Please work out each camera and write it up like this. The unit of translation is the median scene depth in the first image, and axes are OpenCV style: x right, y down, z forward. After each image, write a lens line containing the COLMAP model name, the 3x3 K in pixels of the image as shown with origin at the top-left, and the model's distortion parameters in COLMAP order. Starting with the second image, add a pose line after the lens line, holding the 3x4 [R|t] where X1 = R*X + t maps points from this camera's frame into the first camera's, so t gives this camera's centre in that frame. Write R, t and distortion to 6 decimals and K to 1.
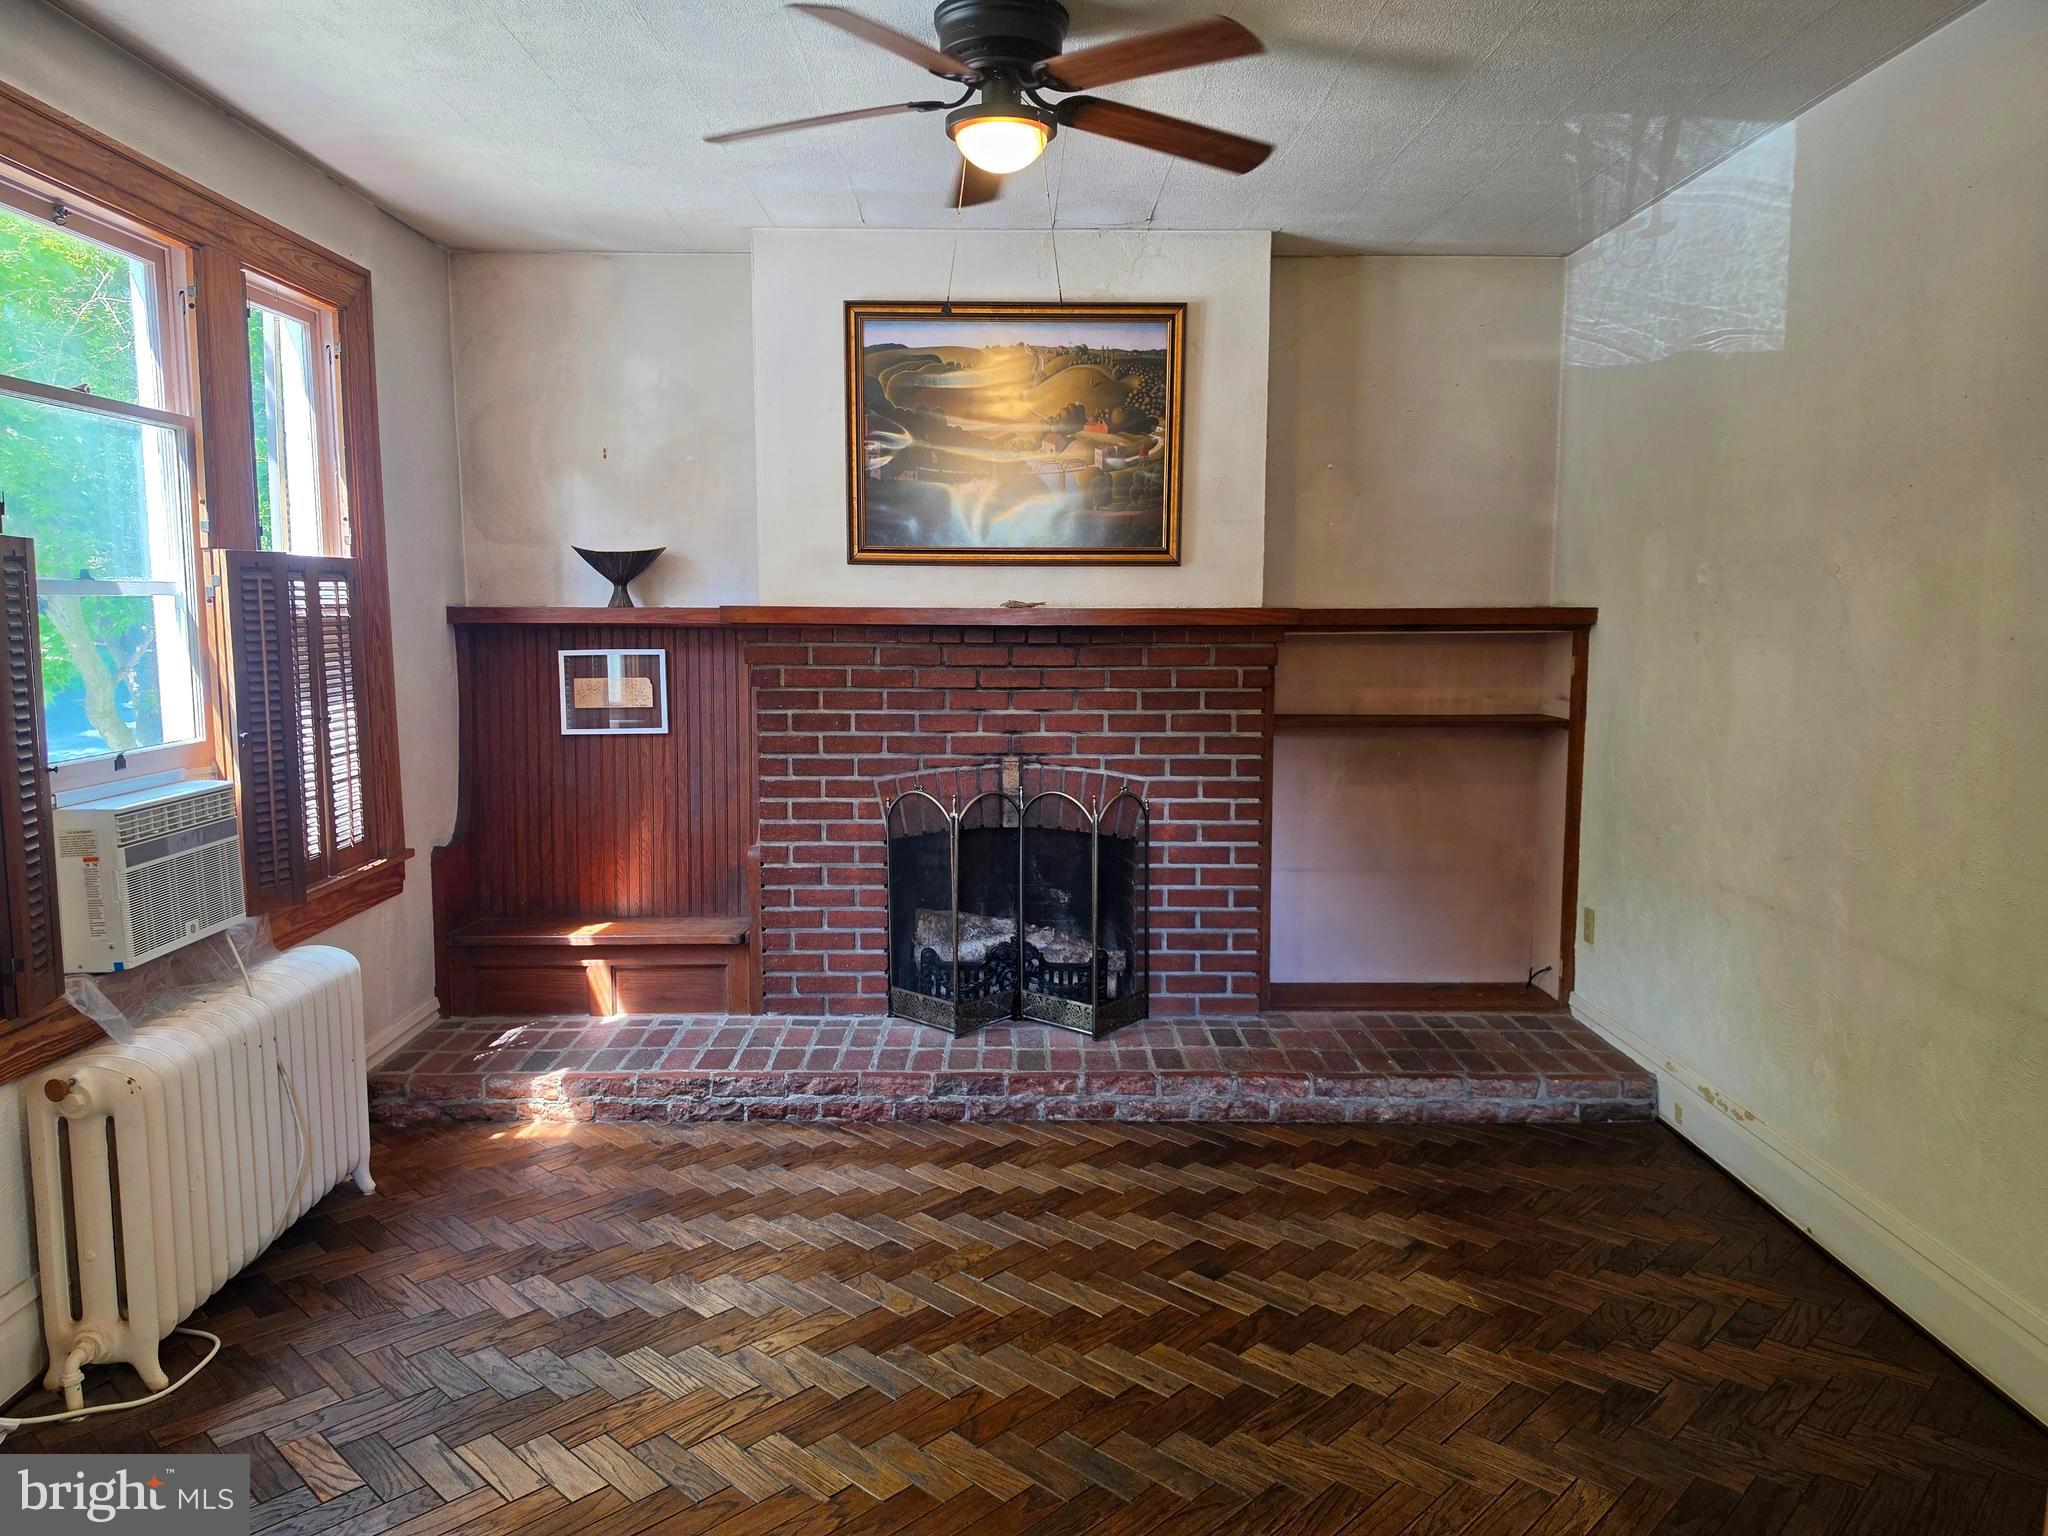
lens RADIAL K [[1422.8, 0, 1011.1], [0, 1422.8, 756.8], [0, 0, 1]] dist [0.052724, -0.074113]
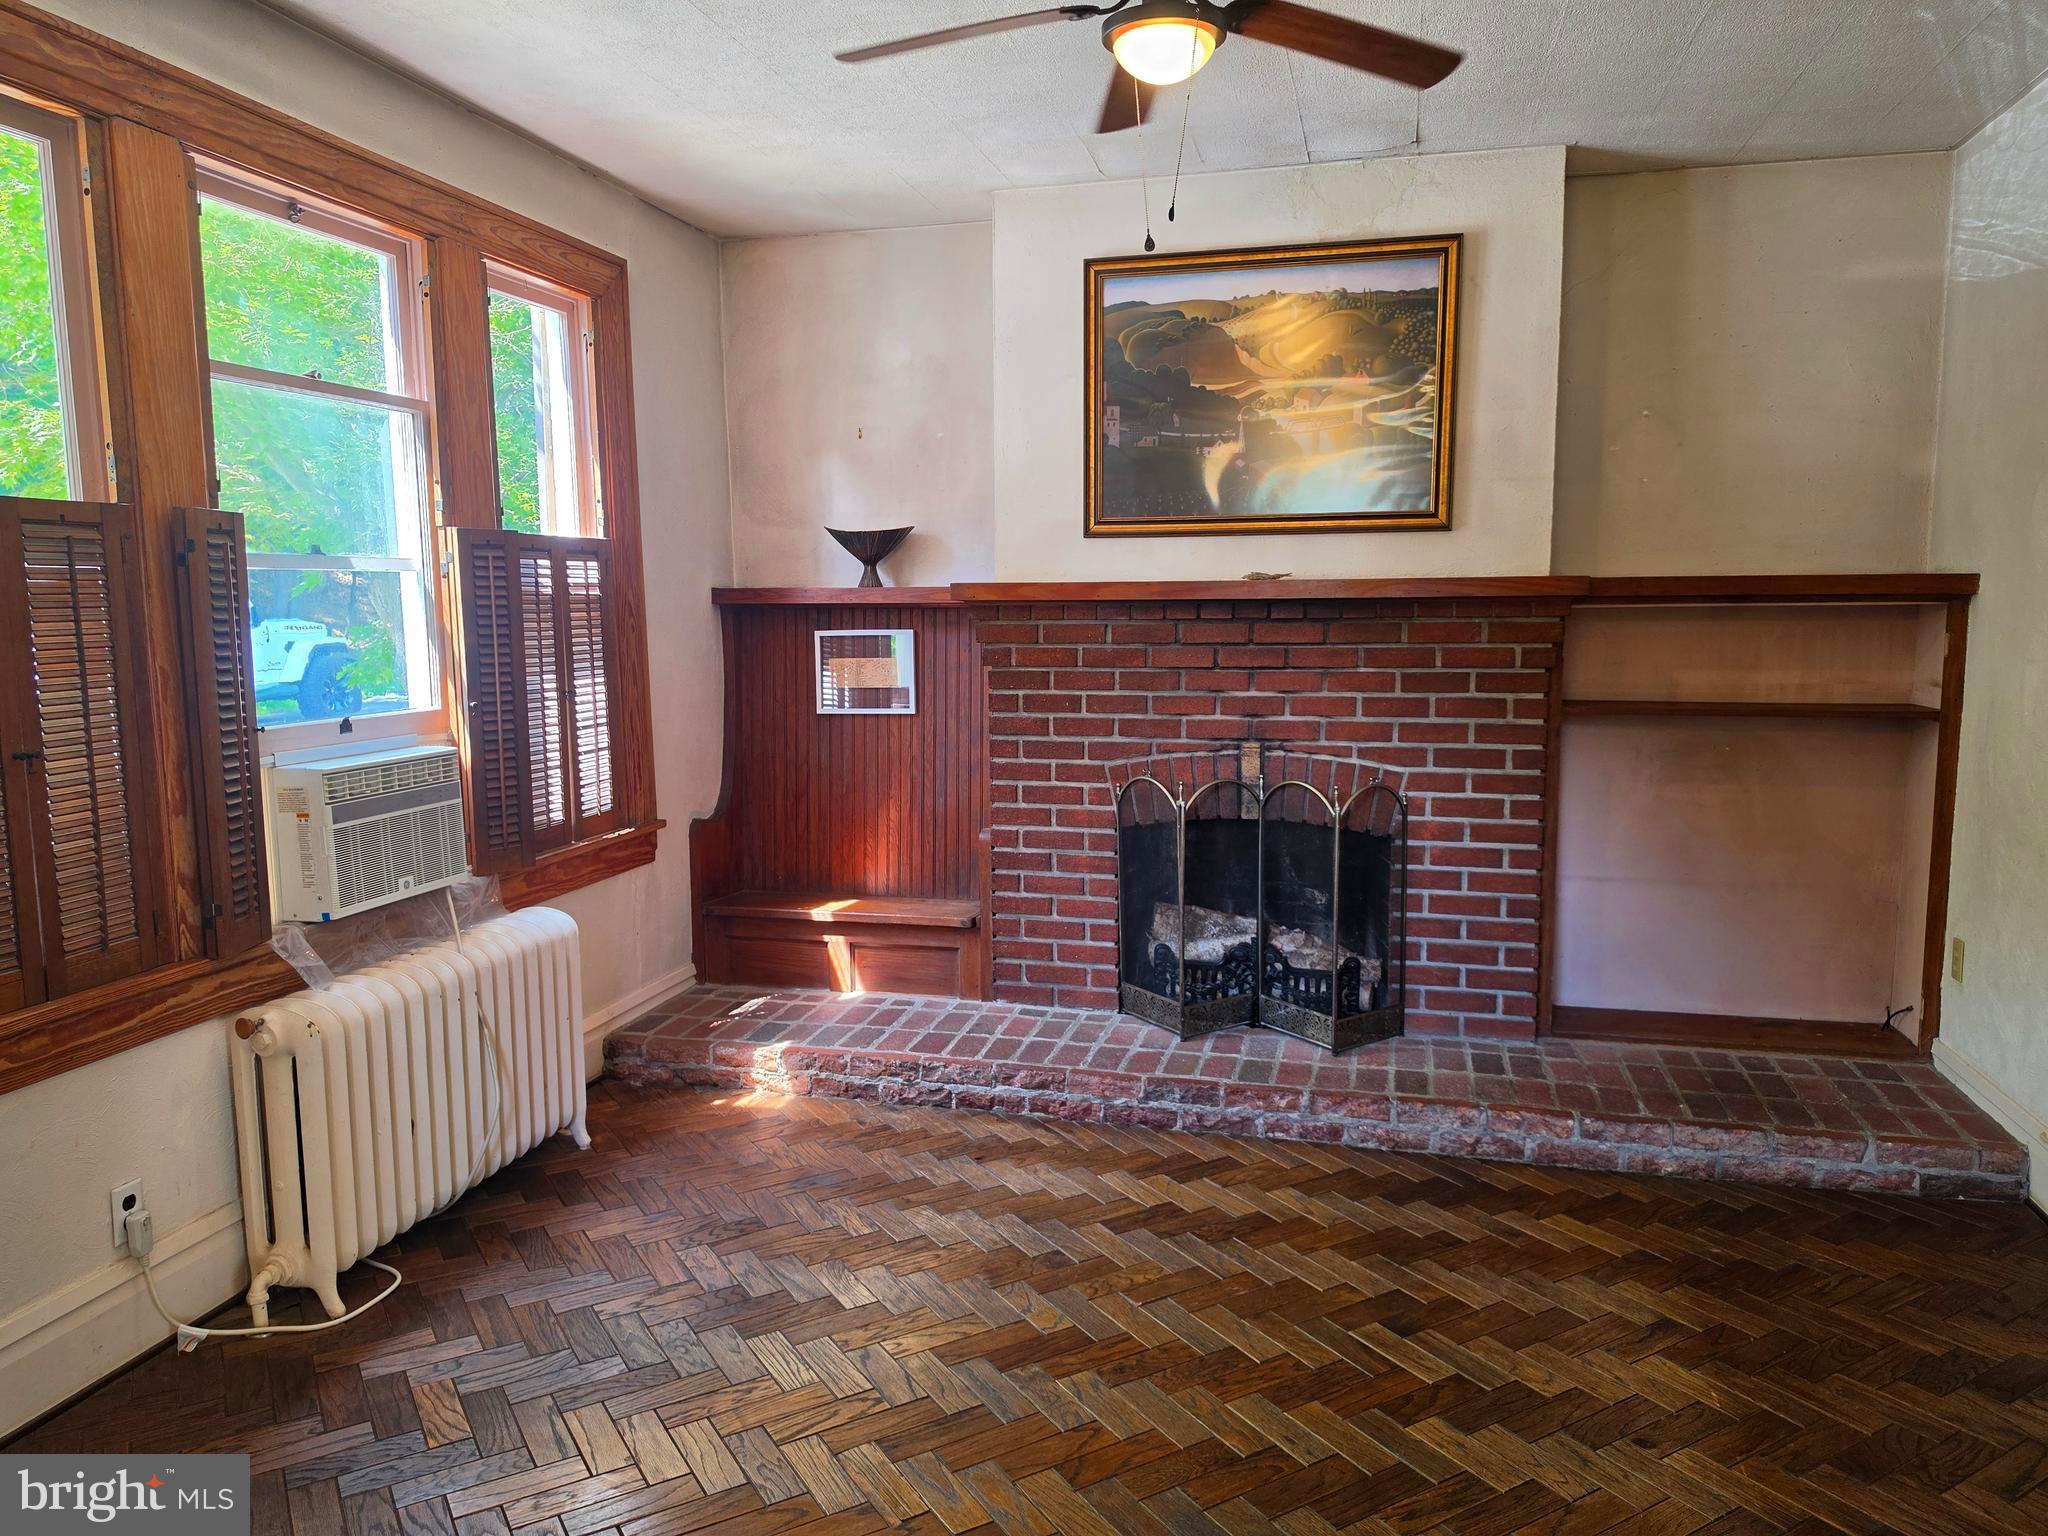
lens RADIAL K [[1422.8, 0, 1018.2], [0, 1422.8, 769.4], [0, 0, 1]] dist [0.052724, -0.074113]
pose [[0.965703, 0.023162, -0.258612, 0.103118], [-0.019908, 0.999686, 0.015196, 0.007275], [0.258883, -0.009527, 0.965862, 0.072639]]
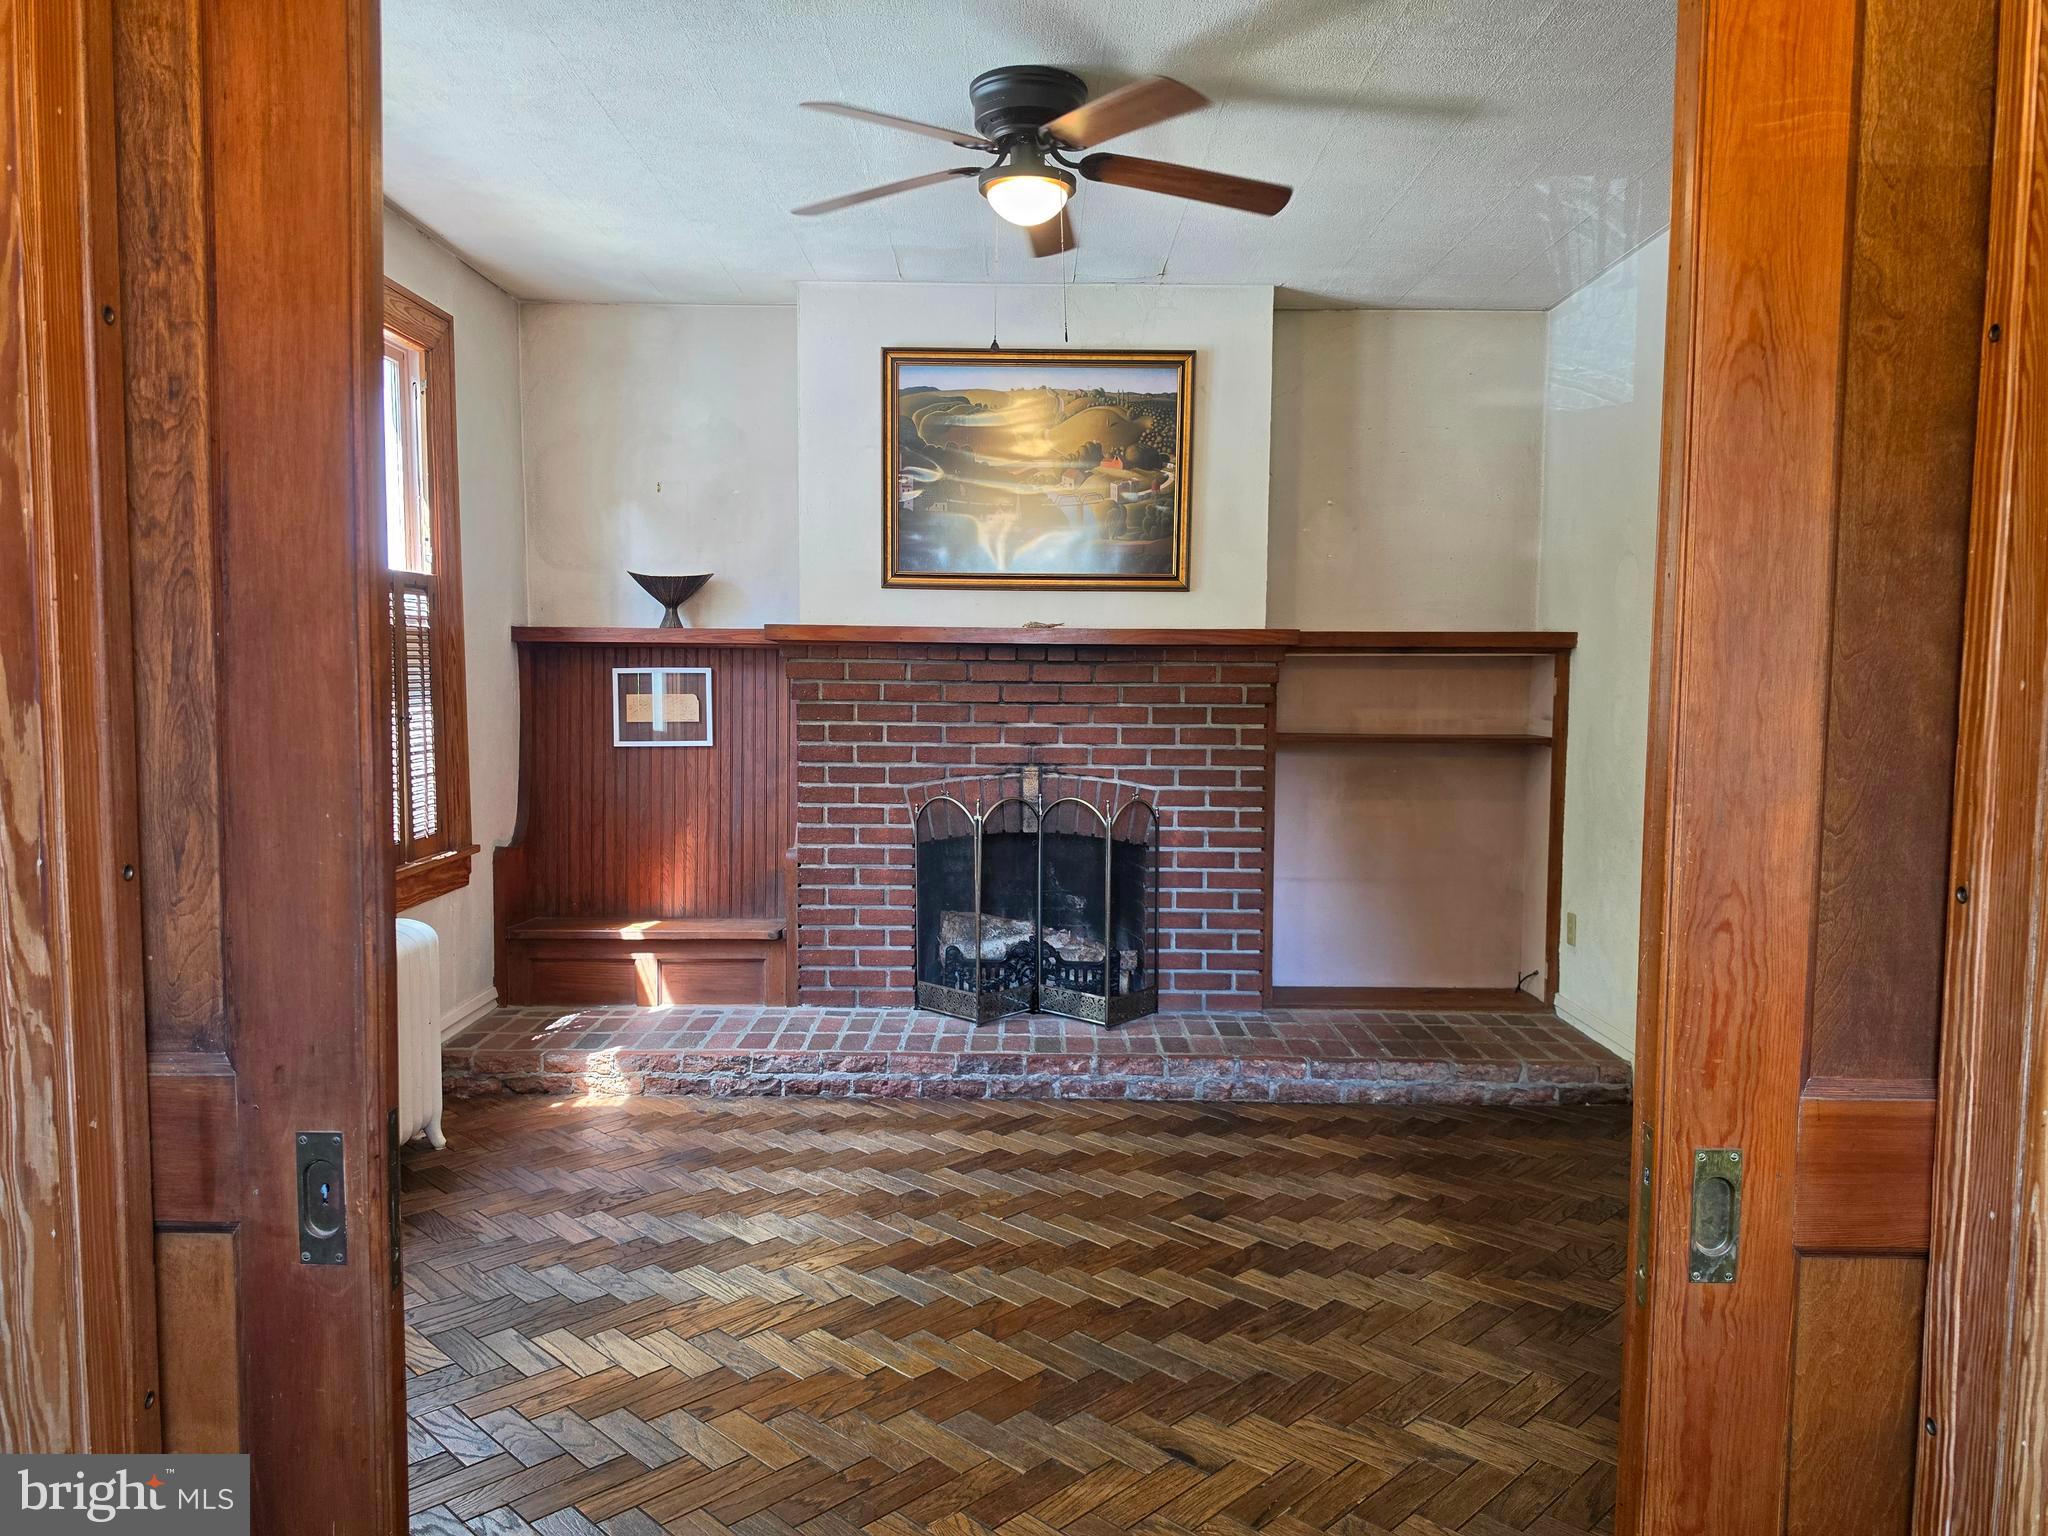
lens RADIAL K [[1422.8, 0, 1014.8], [0, 1422.8, 770.0], [0, 0, 1]] dist [0.052724, -0.074113]
pose [[0.999903, 0.007625, -0.011631, 0.000085], [-0.008045, 0.999303, -0.036448, 0.046631], [0.011345, 0.036538, 0.999268, -0.084424]]
